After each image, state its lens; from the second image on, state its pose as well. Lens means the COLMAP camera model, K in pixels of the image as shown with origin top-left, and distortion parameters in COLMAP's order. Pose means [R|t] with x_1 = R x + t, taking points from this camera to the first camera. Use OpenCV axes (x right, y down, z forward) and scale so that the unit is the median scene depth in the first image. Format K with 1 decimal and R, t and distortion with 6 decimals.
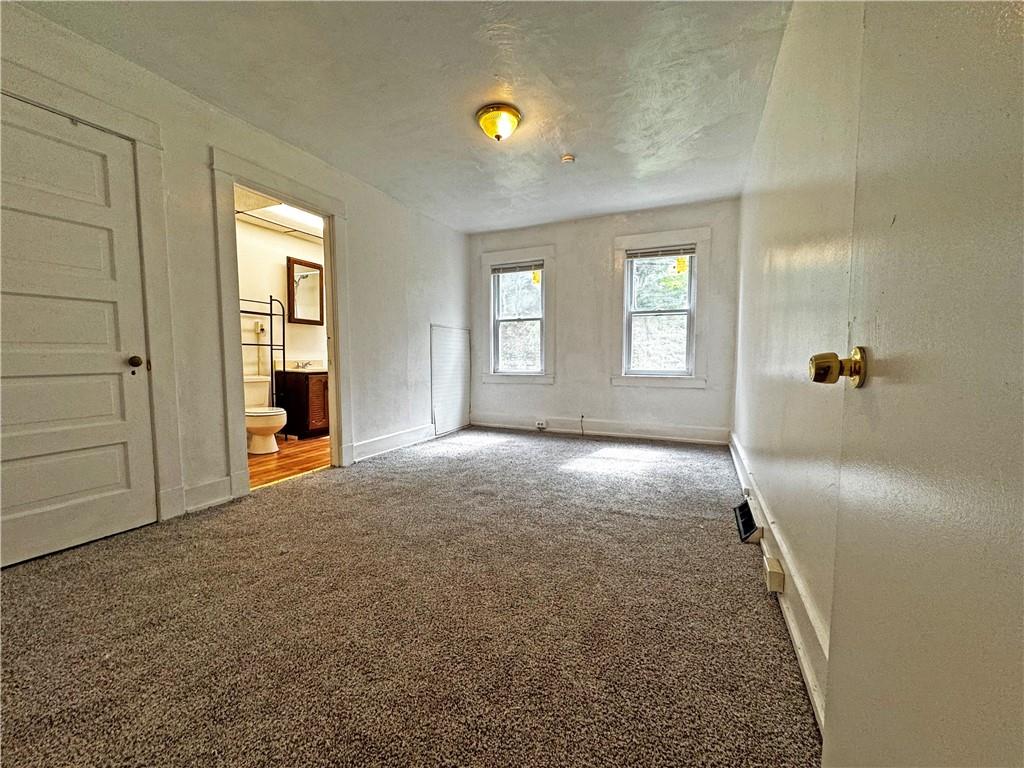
lens RADIAL K [[409.4, 0, 512.0], [0, 409.4, 384.0], [0, 0, 1]] dist [0.001099, -0.000368]
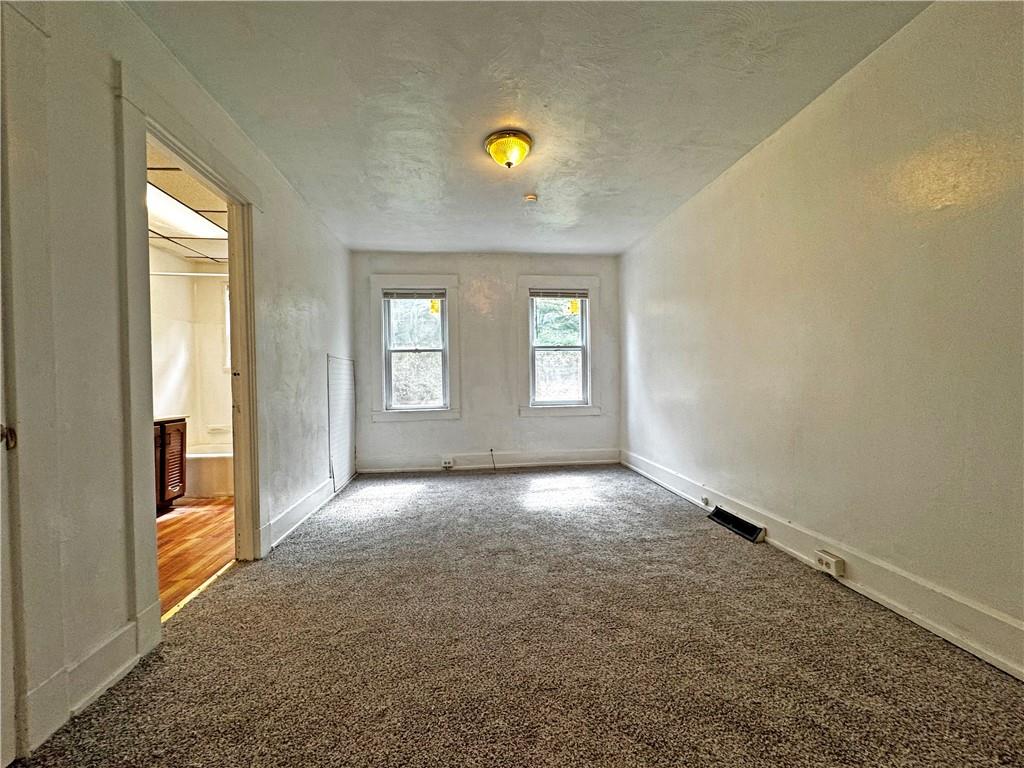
lens RADIAL K [[409.4, 0, 512.0], [0, 409.4, 384.0], [0, 0, 1]] dist [0.001099, -0.000368]
pose [[0.861829, -0.017804, 0.506887, -0.304305], [0.051831, 0.997243, -0.053098, -0.026599], [-0.504545, 0.072034, 0.860375, 0.128920]]
